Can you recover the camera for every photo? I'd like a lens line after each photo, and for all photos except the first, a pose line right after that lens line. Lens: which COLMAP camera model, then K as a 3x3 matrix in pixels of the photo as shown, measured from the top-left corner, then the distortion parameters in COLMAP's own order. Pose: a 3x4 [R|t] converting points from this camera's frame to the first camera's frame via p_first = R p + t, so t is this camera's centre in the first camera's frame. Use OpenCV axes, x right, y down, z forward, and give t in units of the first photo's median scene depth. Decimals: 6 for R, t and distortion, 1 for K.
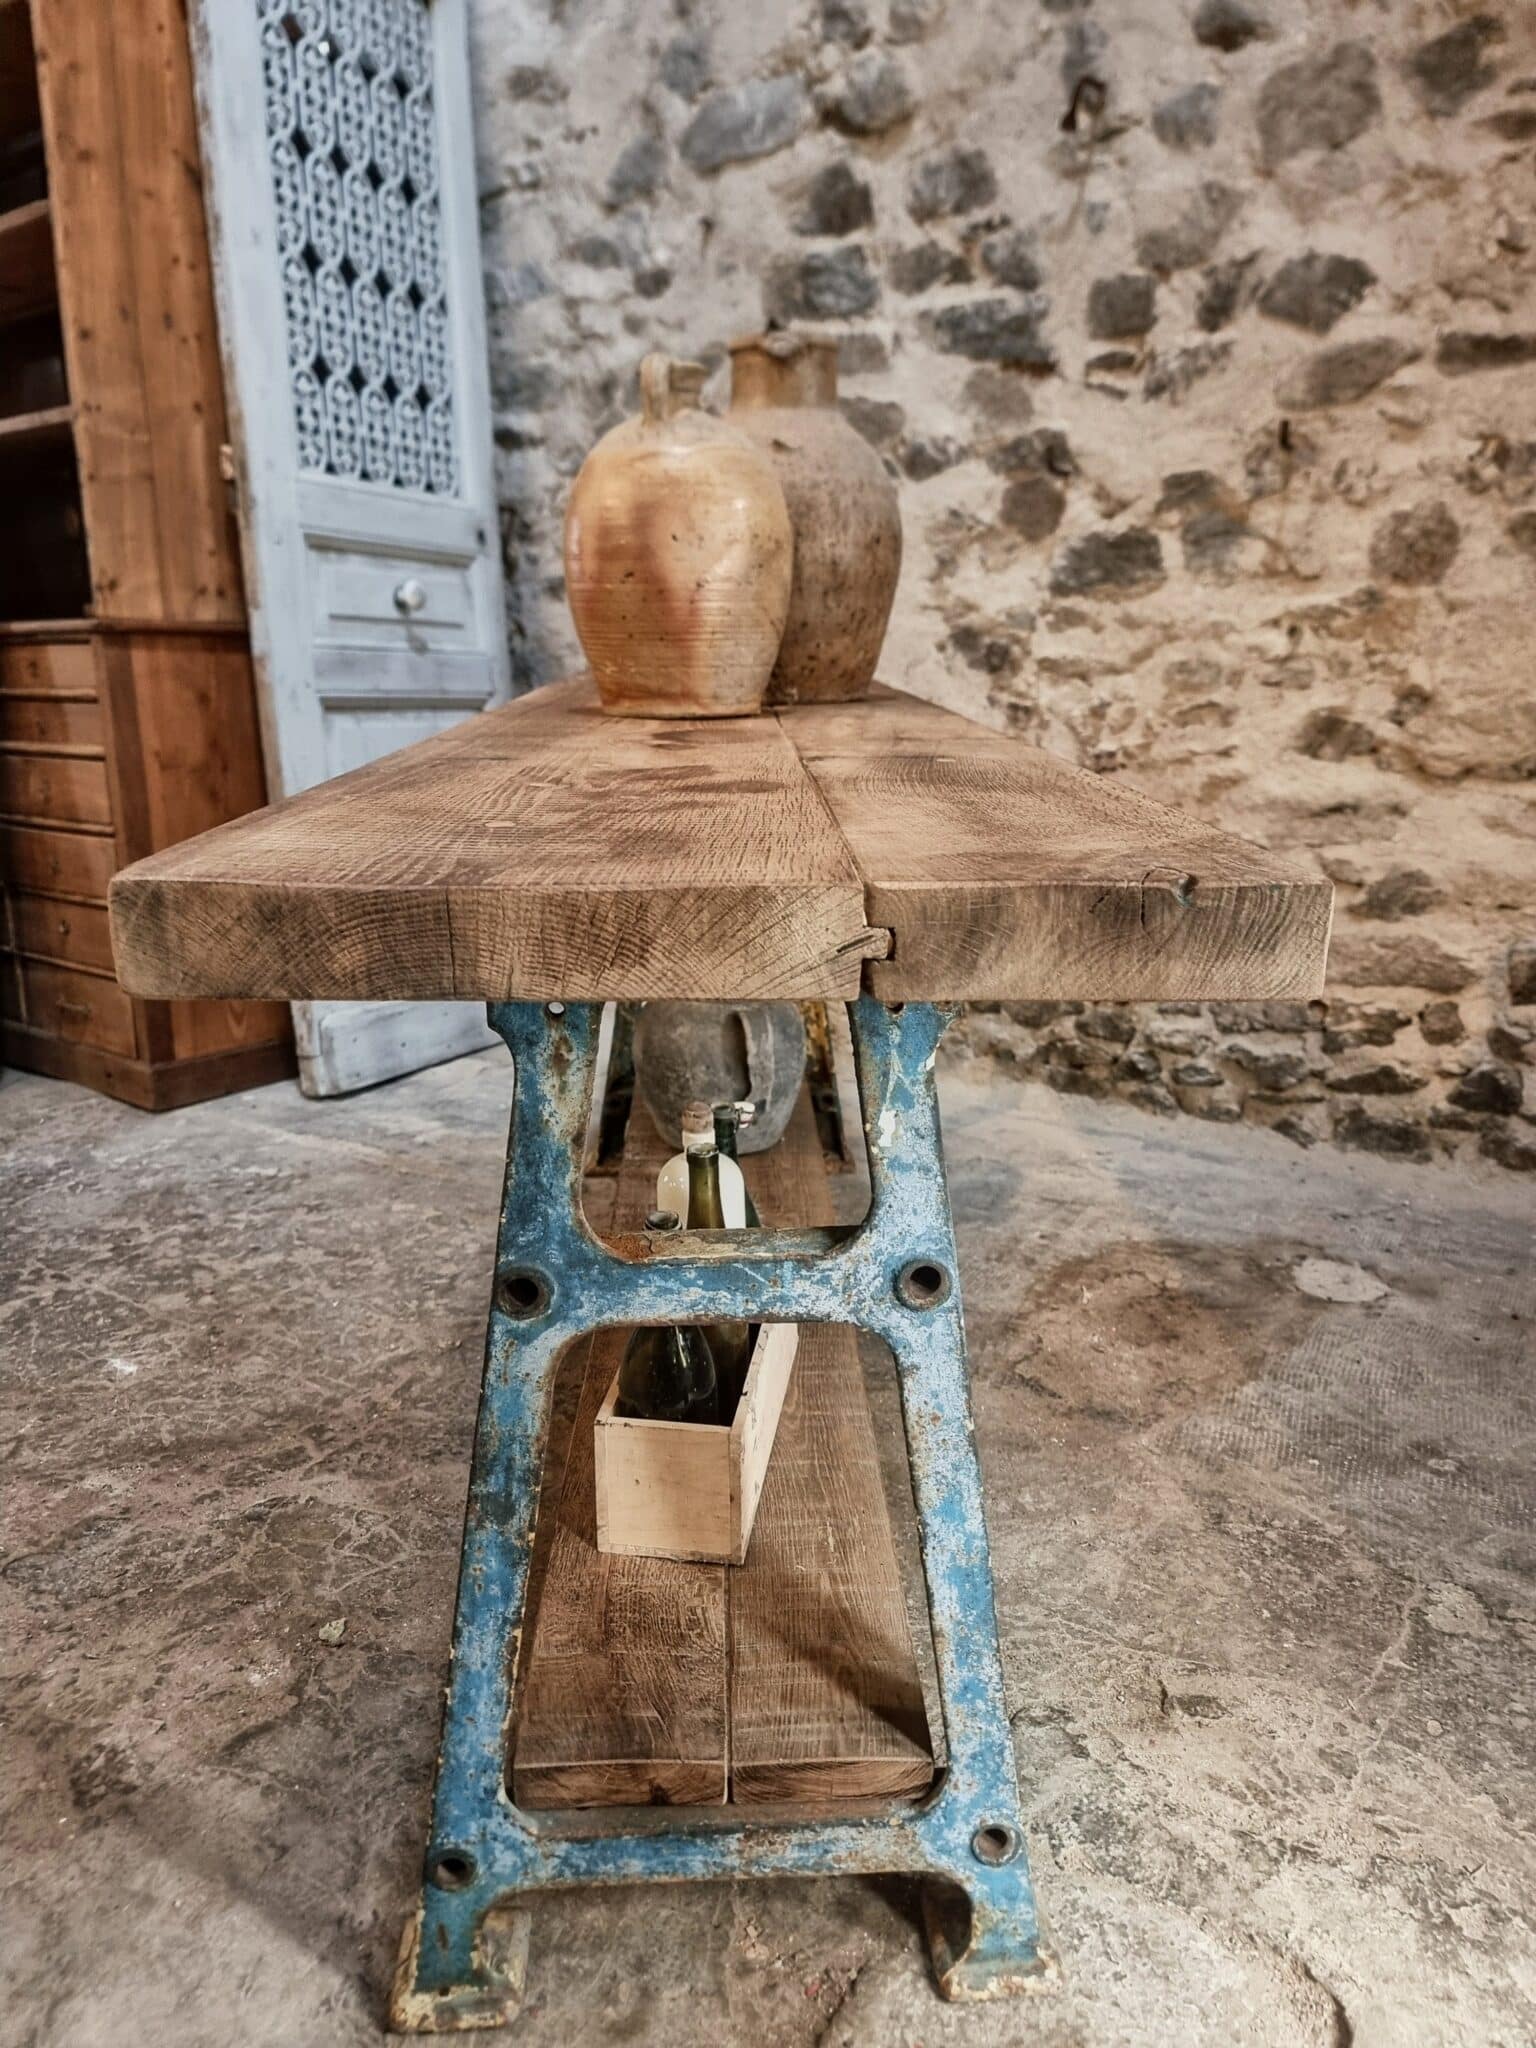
lens RADIAL K [[1444.2, 0, 758.8], [0, 1444.2, 1040.3], [0, 0, 1]] dist [0.059502, -0.061757]
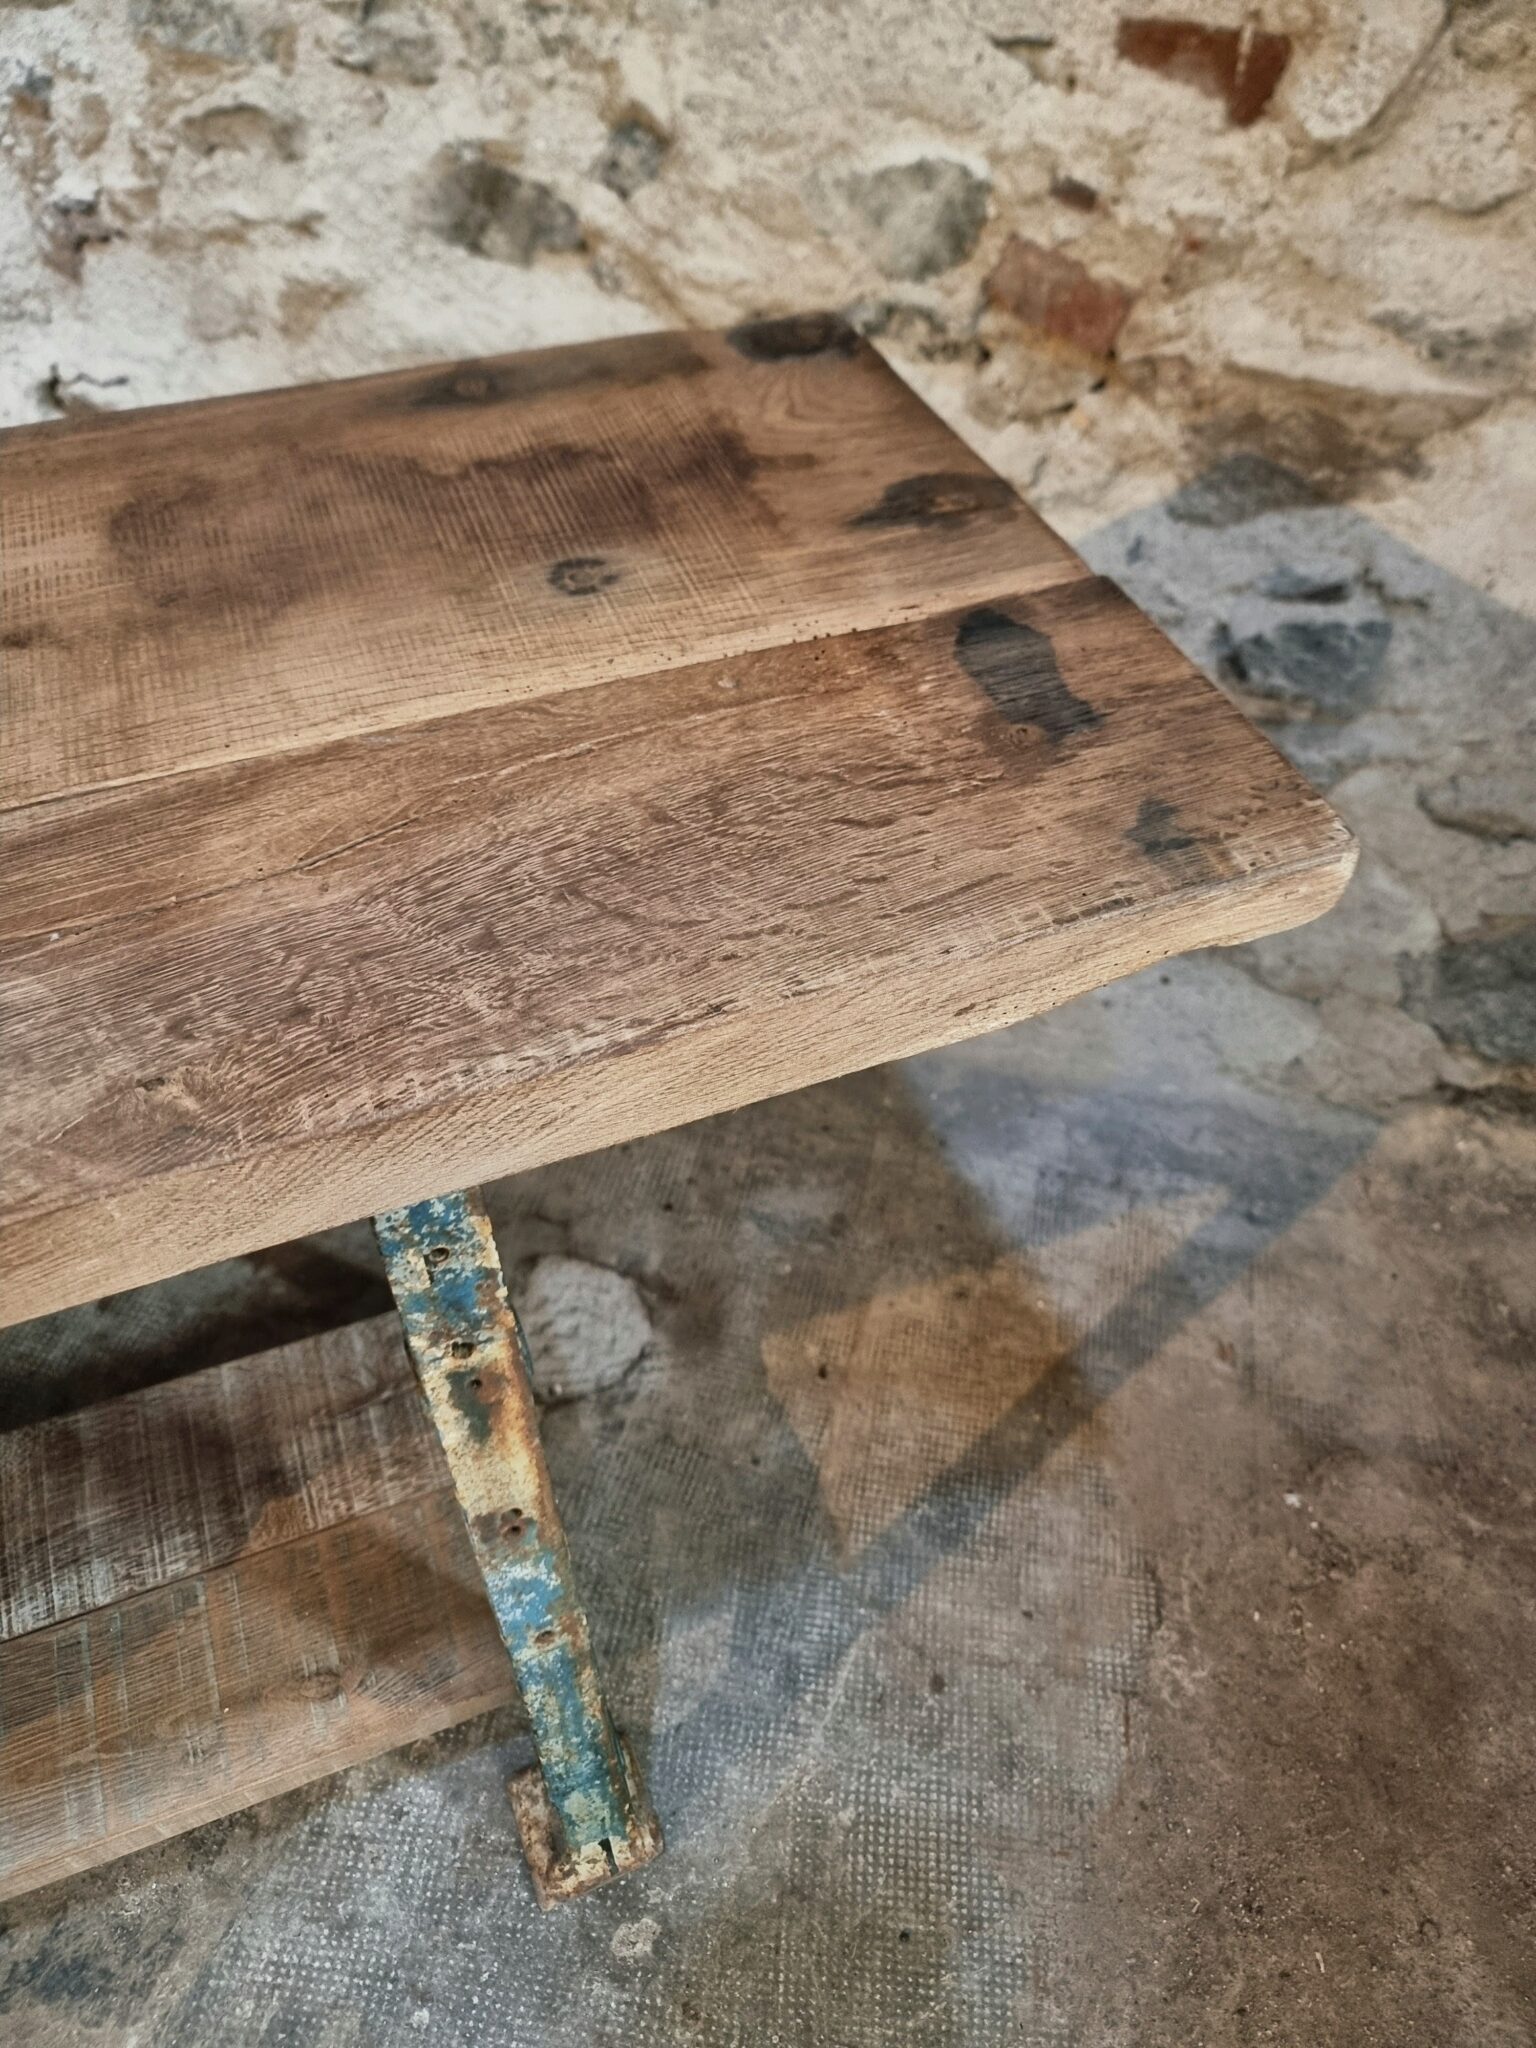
lens RADIAL K [[1449.0, 0, 766.9], [0, 1449.0, 1035.0], [0, 0, 1]] dist [0.049835, -0.059528]
pose [[0.952232, -0.209933, 0.221768, 0.302685], [0.057808, 0.837010, 0.544126, -0.226847], [-0.299853, -0.505314, 0.809164, 0.445749]]
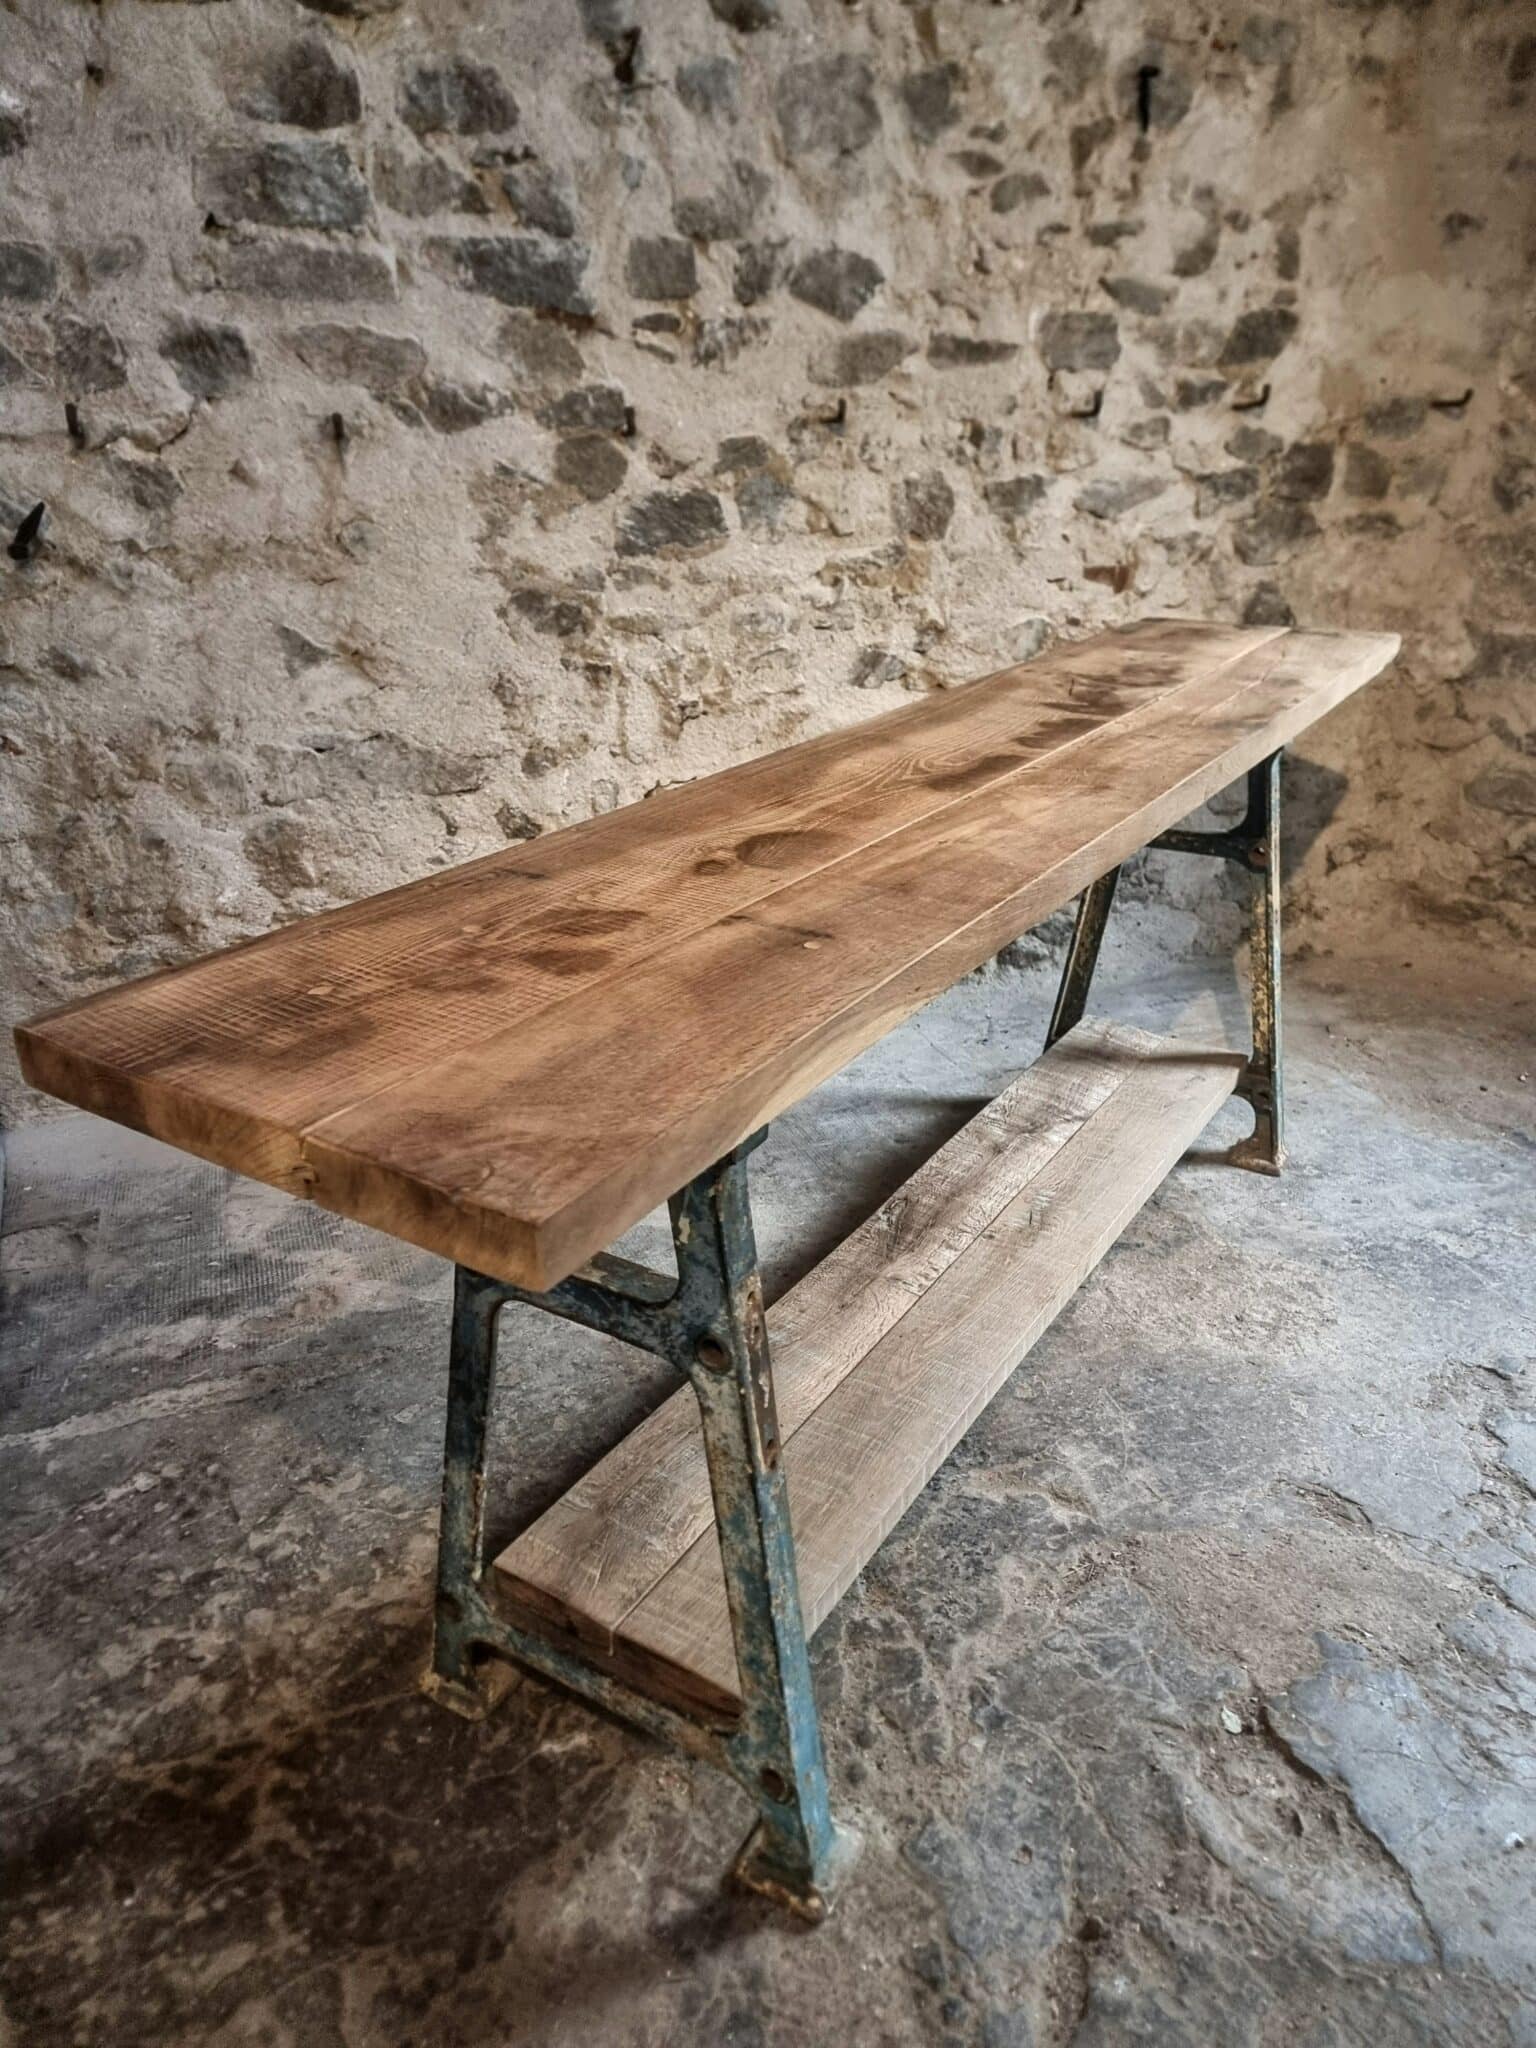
lens RADIAL K [[1428.5, 0, 752.2], [0, 1428.5, 1020.0], [0, 0, 1]] dist [0.065703, -0.062922]
pose [[0.597741, -0.316837, 0.736424, -0.605442], [0.227297, 0.947874, 0.223318, -0.211014], [-0.768793, 0.033901, 0.638599, 0.316991]]
